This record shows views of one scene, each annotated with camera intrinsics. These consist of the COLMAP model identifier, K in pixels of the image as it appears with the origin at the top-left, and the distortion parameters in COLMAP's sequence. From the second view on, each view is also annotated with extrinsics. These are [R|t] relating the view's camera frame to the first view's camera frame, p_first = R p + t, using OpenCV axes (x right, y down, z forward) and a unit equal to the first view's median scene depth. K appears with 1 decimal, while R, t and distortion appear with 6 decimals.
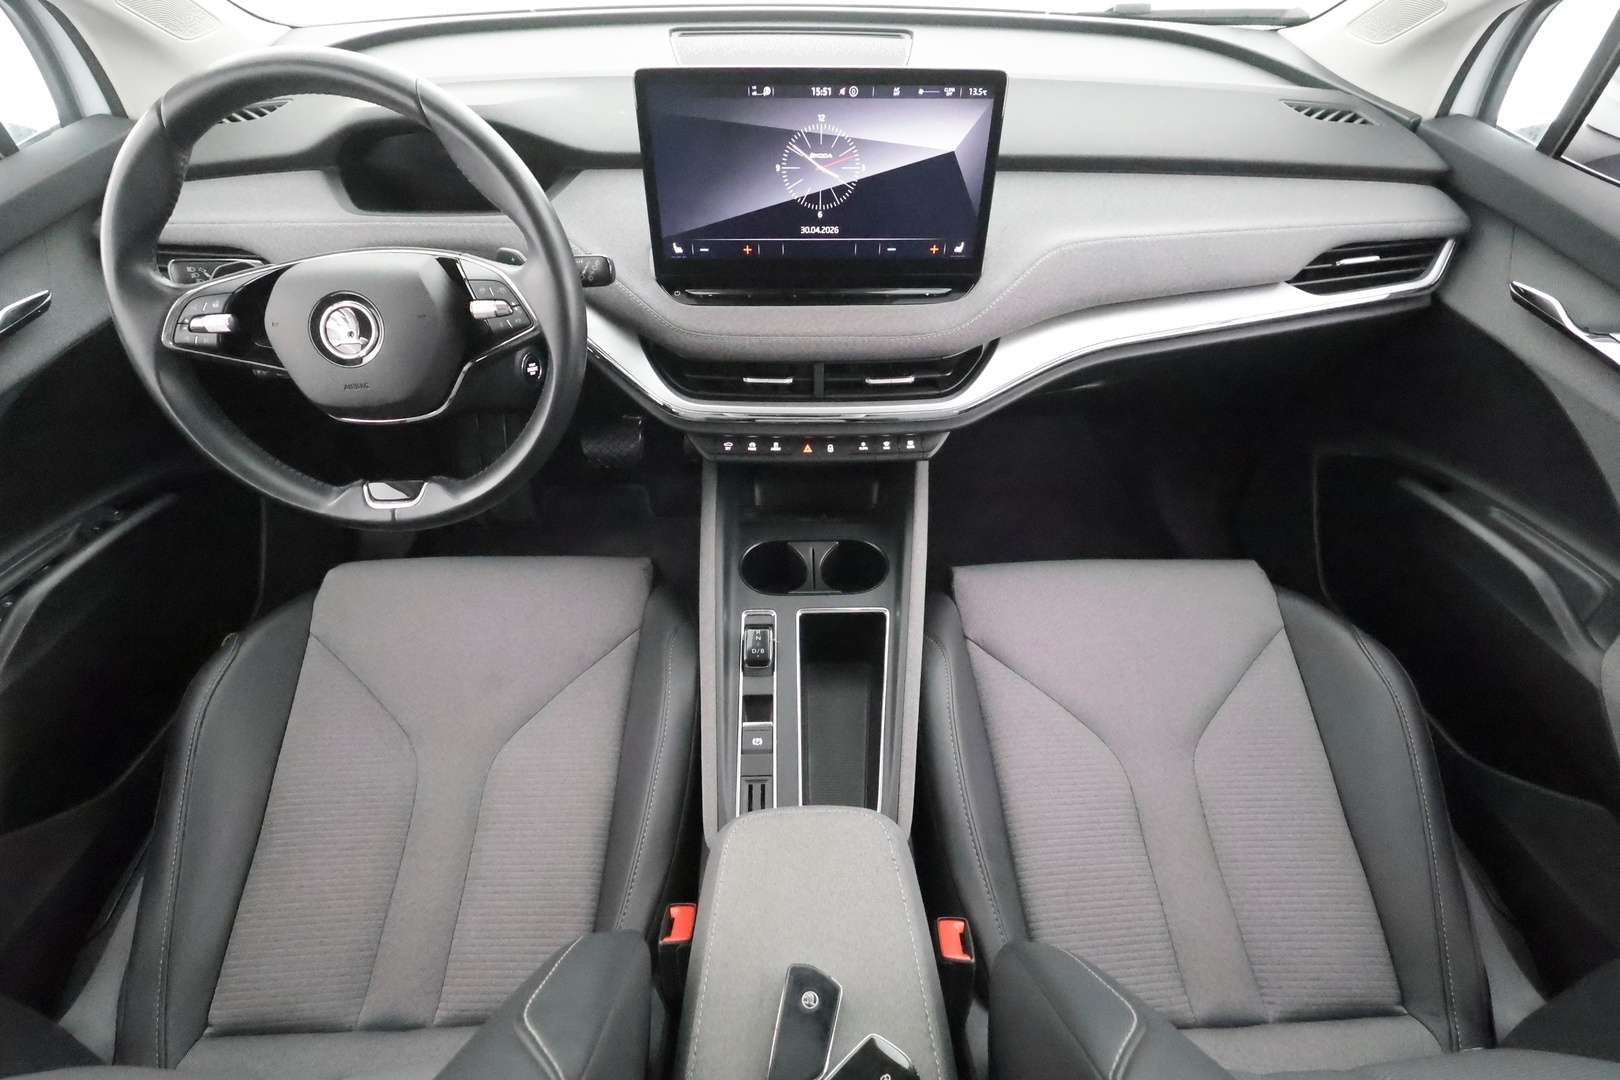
lens RADIAL K [[754.0, 0, 798.2], [0, 754.0, 538.7], [0, 0, 1]] dist [0.004121, -0.001688]
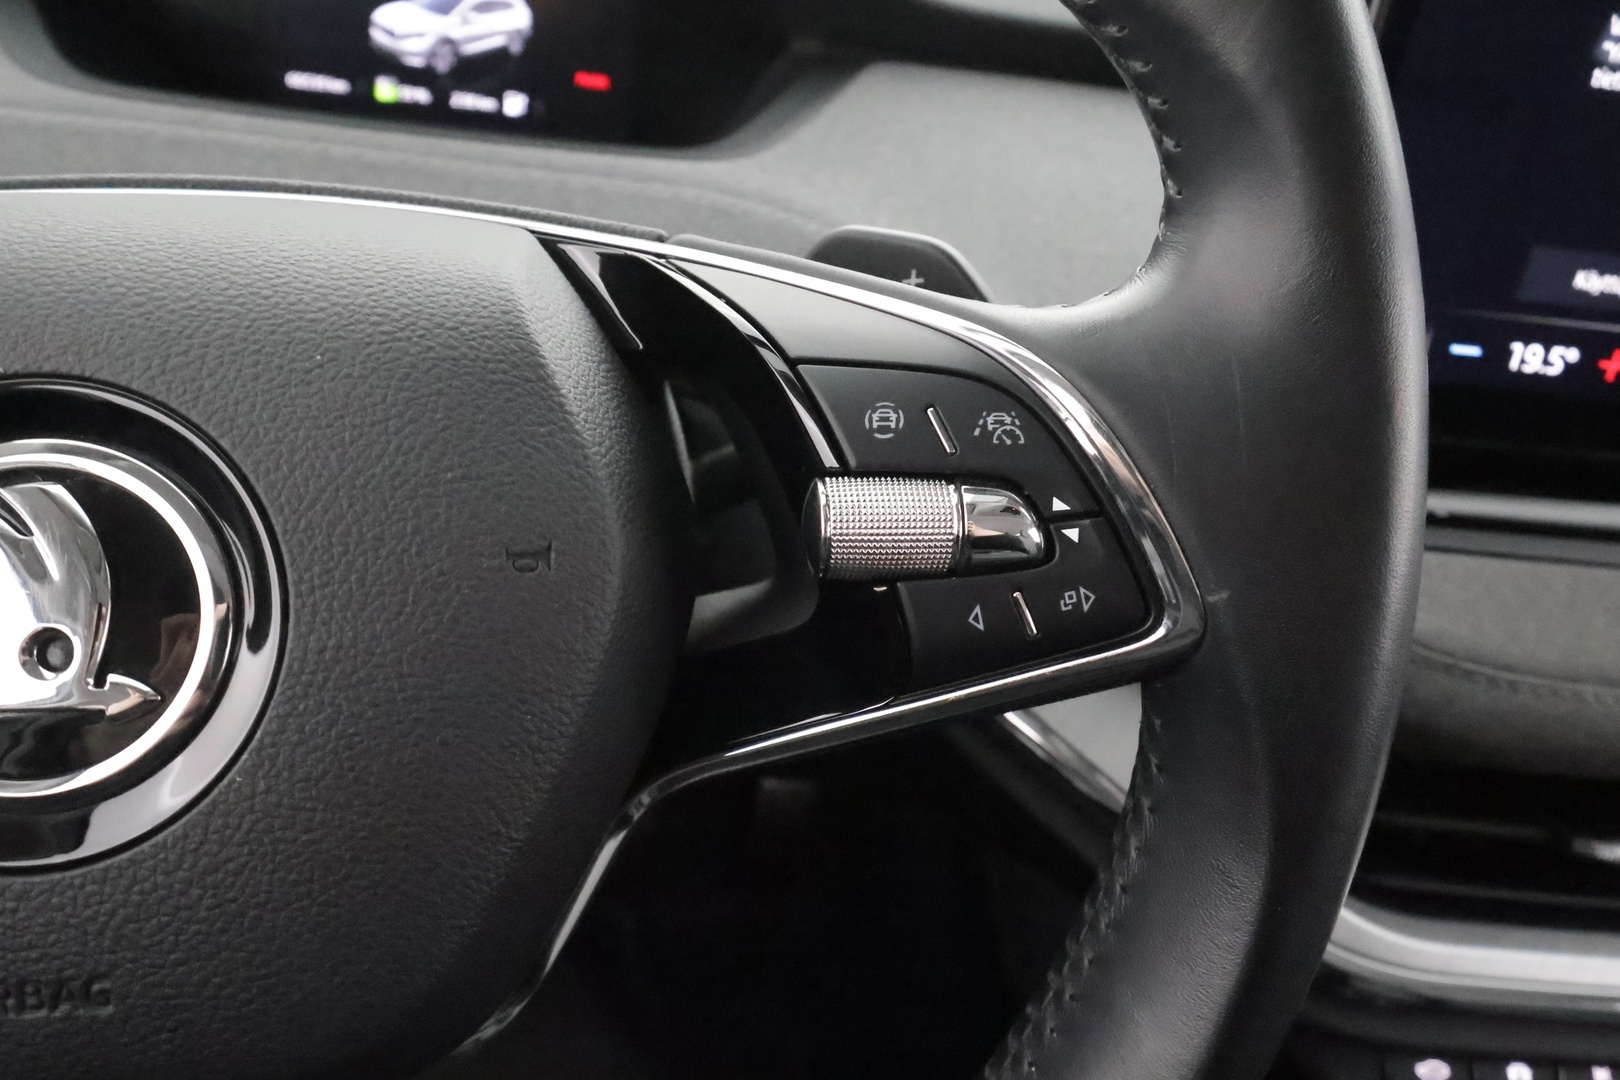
lens RADIAL K [[1295.4, 0, 809.5], [0, 1295.4, 544.7], [0, 0, 1]] dist [0.017331, -0.000006]
pose [[0.992668, 0.042372, 0.113199, -0.383266], [-0.016304, 0.974921, -0.221954, -0.191655], [-0.119765, 0.218481, 0.968464, 0.587498]]
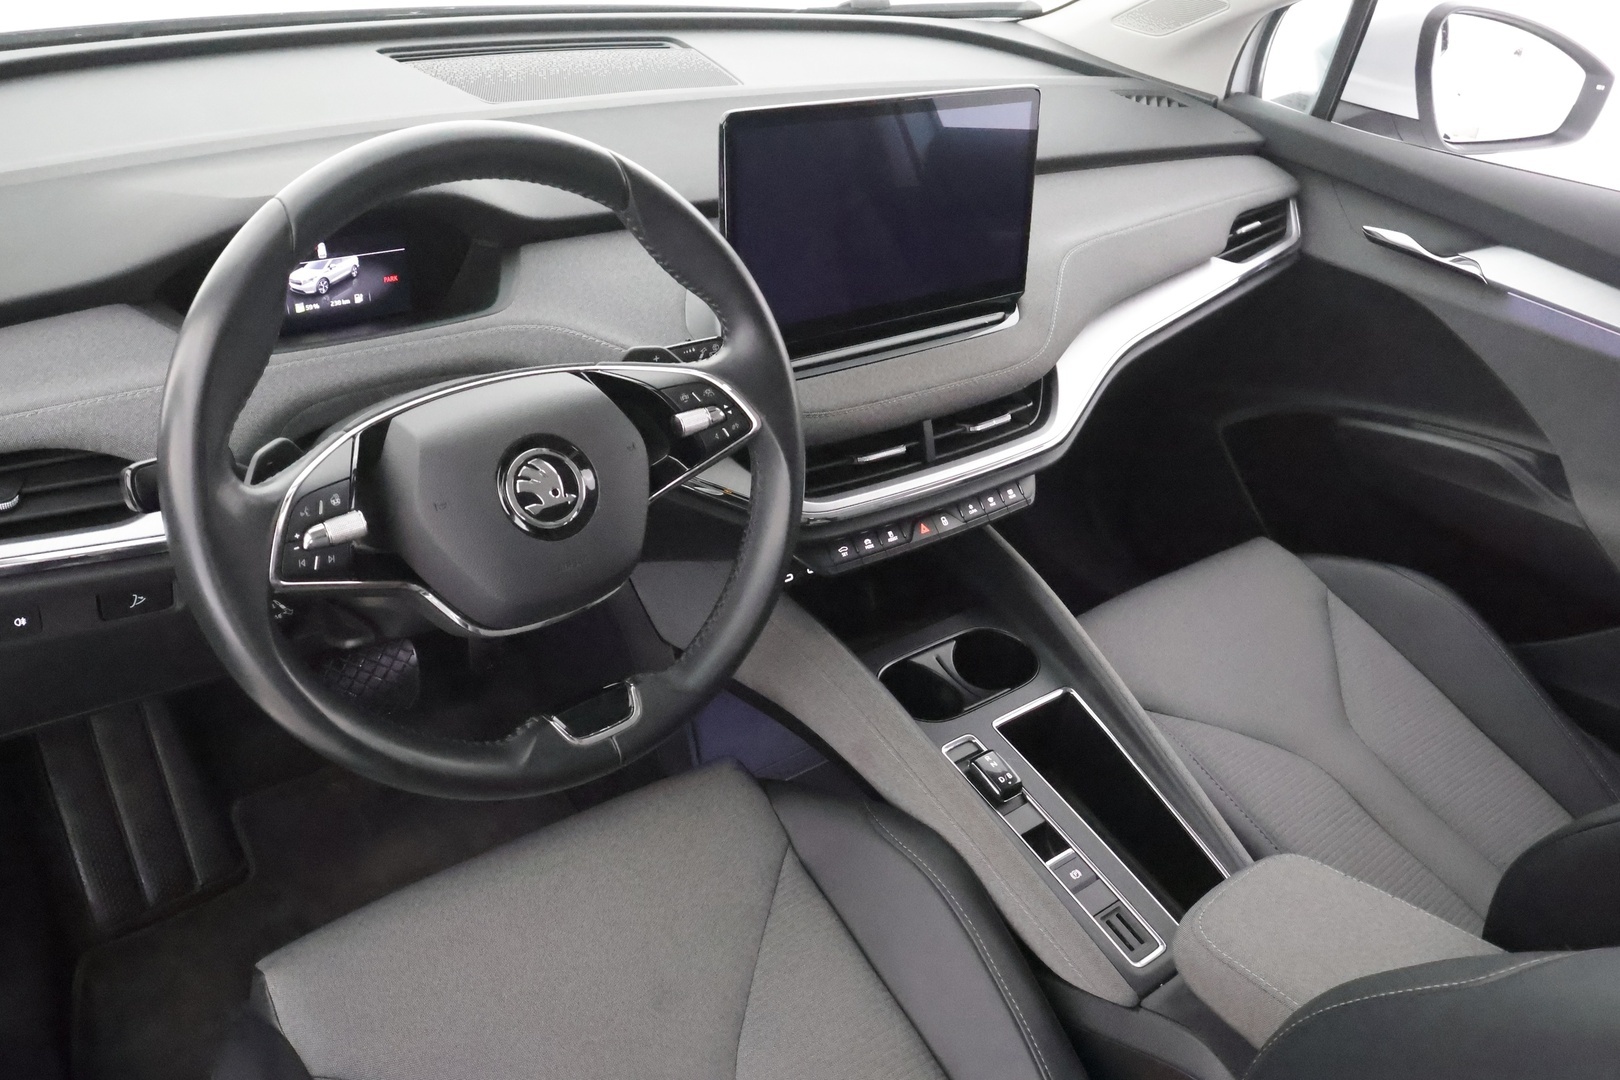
lens RADIAL K [[1295.4, 0, 814.2], [0, 1295.4, 548.6], [0, 0, 1]] dist [0.017331, -0.000006]
pose [[0.795131, -0.258452, 0.548608, -0.866427], [0.356320, 0.931121, -0.077781, -0.036535], [-0.490717, 0.257325, 0.832454, -0.075399]]
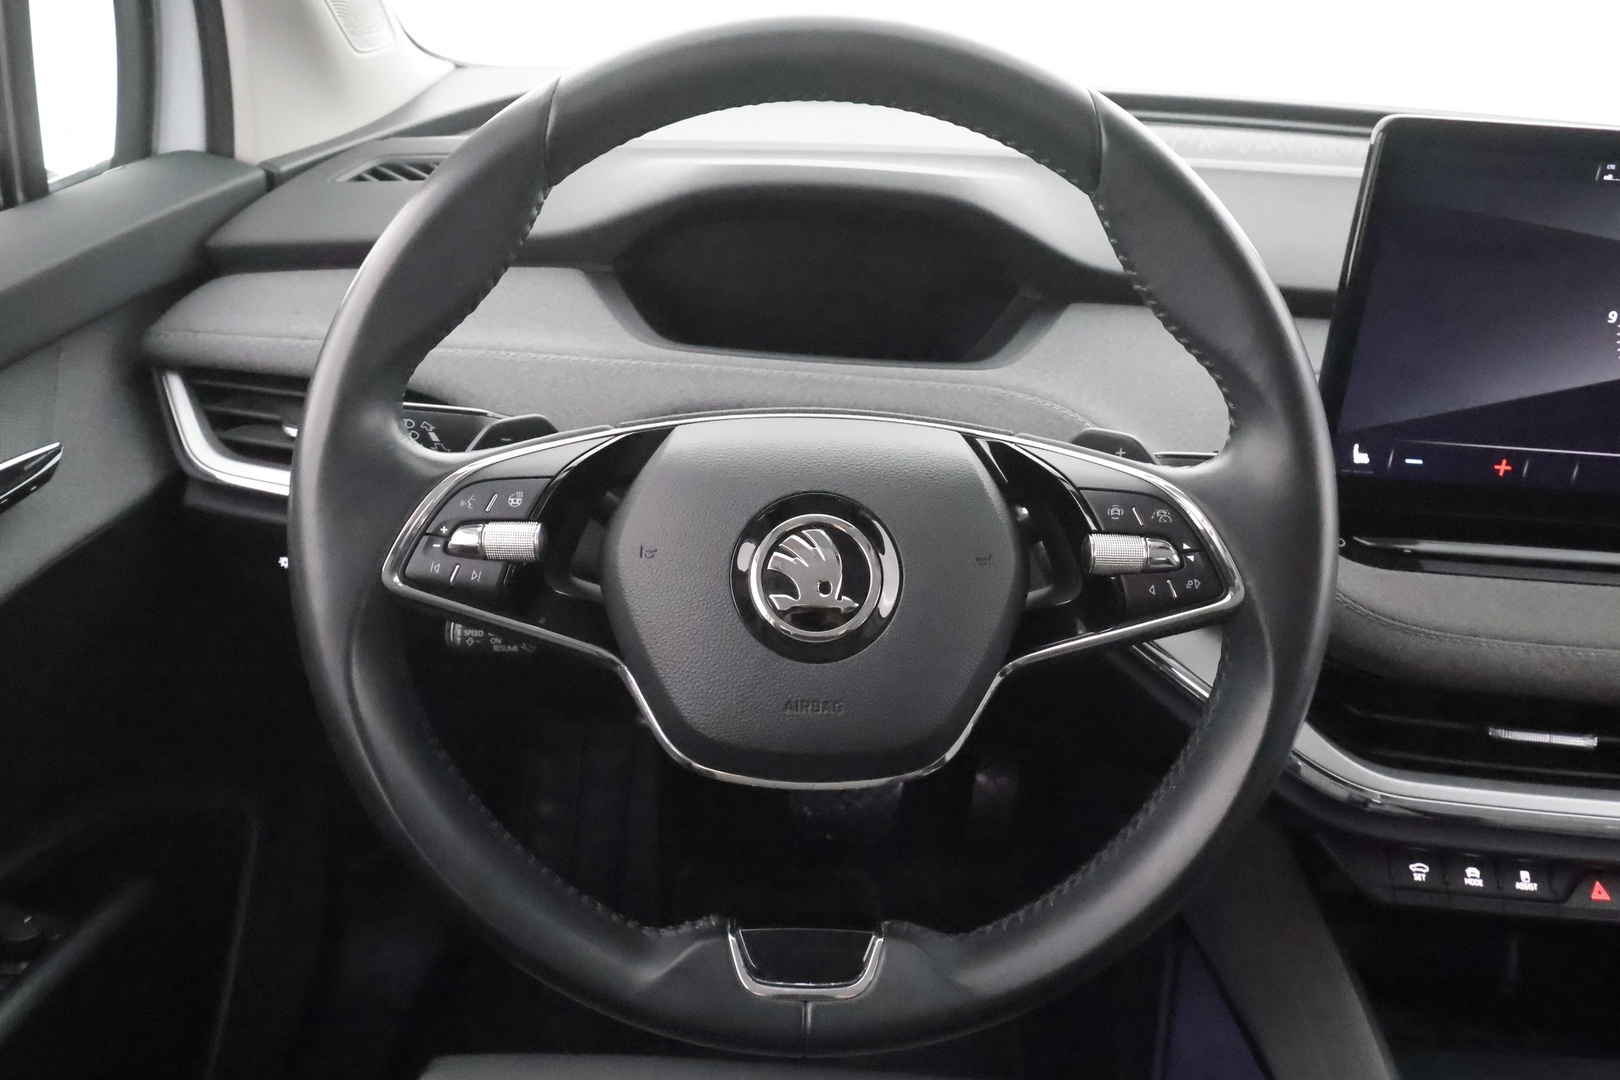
lens RADIAL K [[1233.8, 0, 814.8], [0, 1233.8, 550.4], [0, 0, 1]] dist [0.024251, -0.001060]
pose [[0.997446, 0.070992, 0.007905, -0.490877], [-0.065473, 0.952880, -0.296196, -0.065232], [-0.028560, 0.294922, 0.955094, 0.257580]]
